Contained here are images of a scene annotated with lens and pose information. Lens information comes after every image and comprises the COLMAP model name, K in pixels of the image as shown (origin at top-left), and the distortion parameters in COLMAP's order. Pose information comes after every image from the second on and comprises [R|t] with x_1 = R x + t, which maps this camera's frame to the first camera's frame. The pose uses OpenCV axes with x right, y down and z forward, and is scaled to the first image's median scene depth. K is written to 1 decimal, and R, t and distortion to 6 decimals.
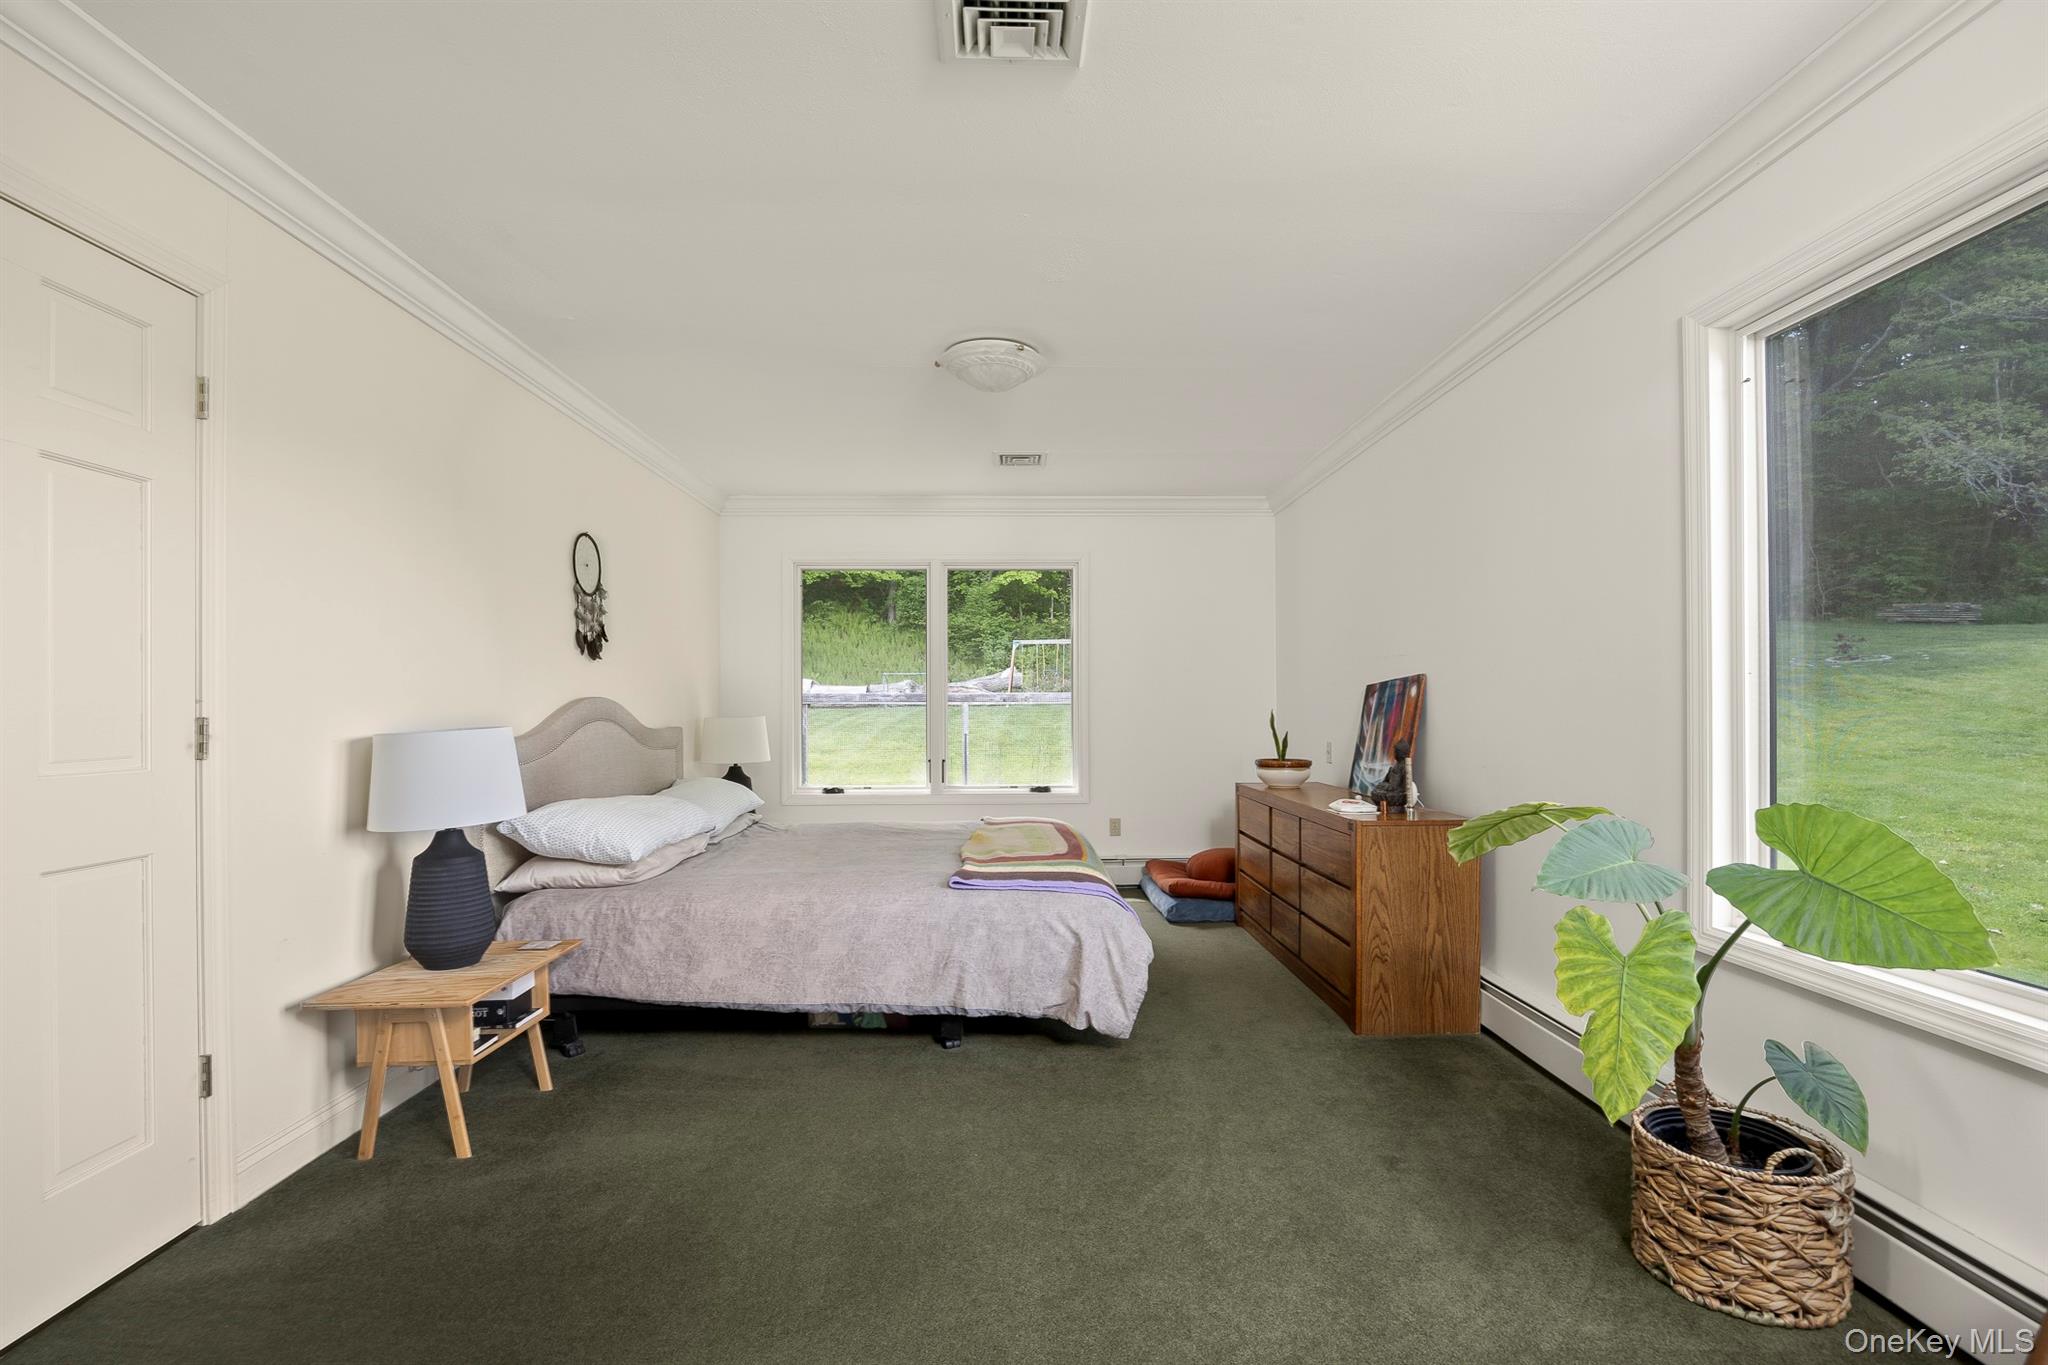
lens RADIAL K [[943.8, 0, 1025.9], [0, 943.8, 695.1], [0, 0, 1]] dist [-0.017686, 0.000008]
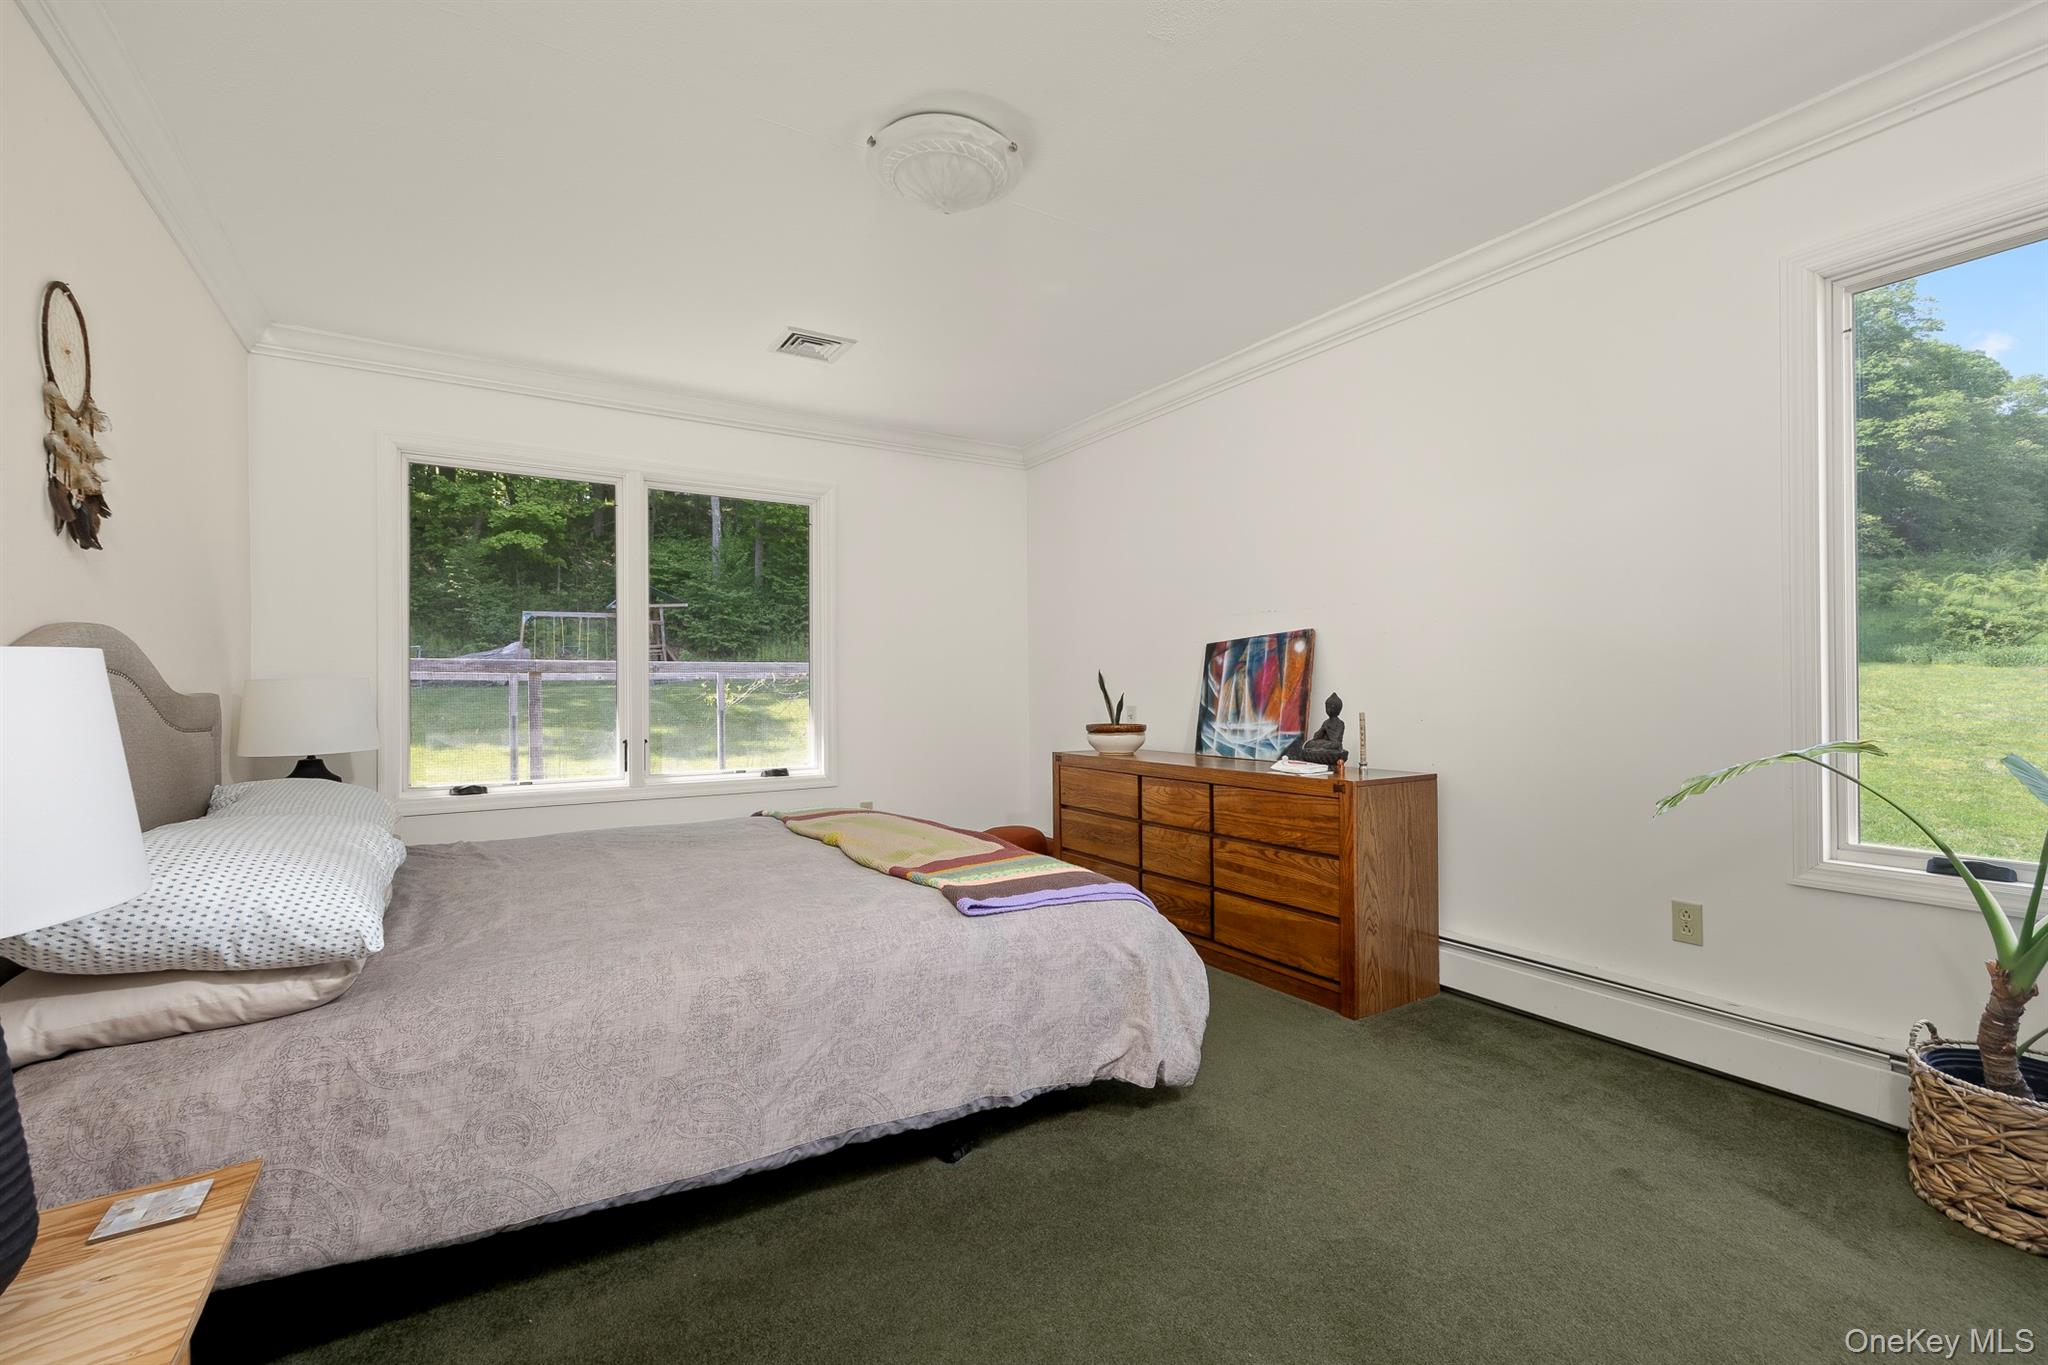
lens RADIAL K [[885.7, 0, 1022.3], [0, 885.7, 679.0], [0, 0, 1]] dist [0.011314, -0.000990]
pose [[0.850792, 0.005079, 0.525478, -0.298109], [-0.003935, 0.999987, -0.003293, 0.031439], [-0.525488, 0.000734, 0.850801, 0.356658]]
